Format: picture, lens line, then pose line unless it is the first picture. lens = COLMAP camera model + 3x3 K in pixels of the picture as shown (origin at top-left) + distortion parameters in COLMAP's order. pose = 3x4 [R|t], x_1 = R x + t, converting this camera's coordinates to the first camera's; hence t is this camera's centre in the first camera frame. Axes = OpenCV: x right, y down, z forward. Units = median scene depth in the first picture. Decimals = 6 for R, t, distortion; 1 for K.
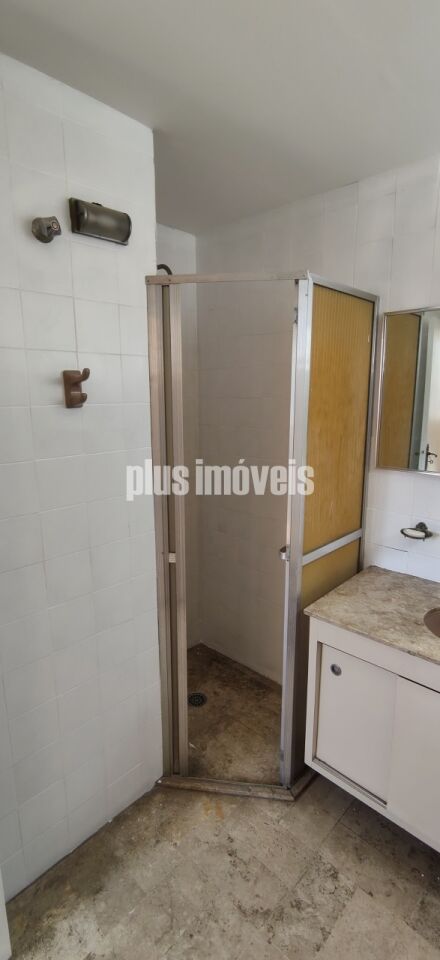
lens RADIAL K [[448.8, 0, 218.4], [0, 448.8, 477.7], [0, 0, 1]] dist [0.000840, 0.001578]
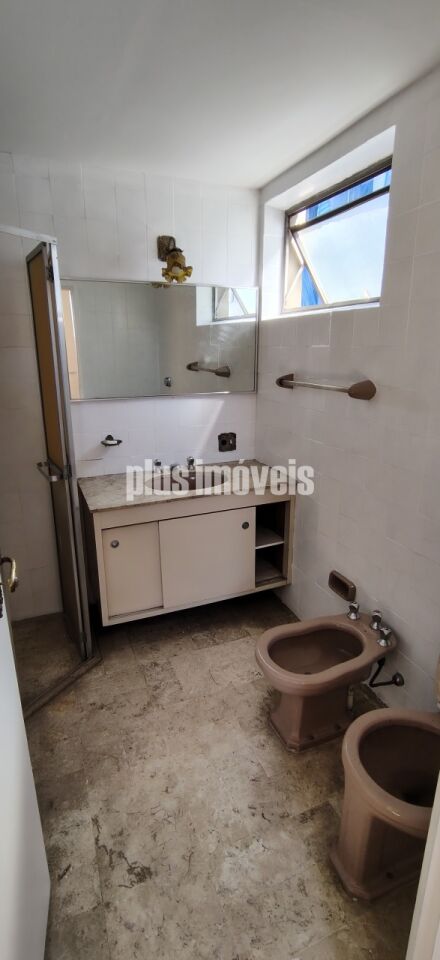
lens RADIAL K [[448.8, 0, 220.0], [0, 448.8, 480.7], [0, 0, 1]] dist [0.000840, 0.001578]
pose [[0.403560, -0.262490, 0.876492, -0.808434], [0.171073, 0.962717, 0.209546, 0.004762], [-0.898818, 0.065380, 0.433419, 0.103926]]
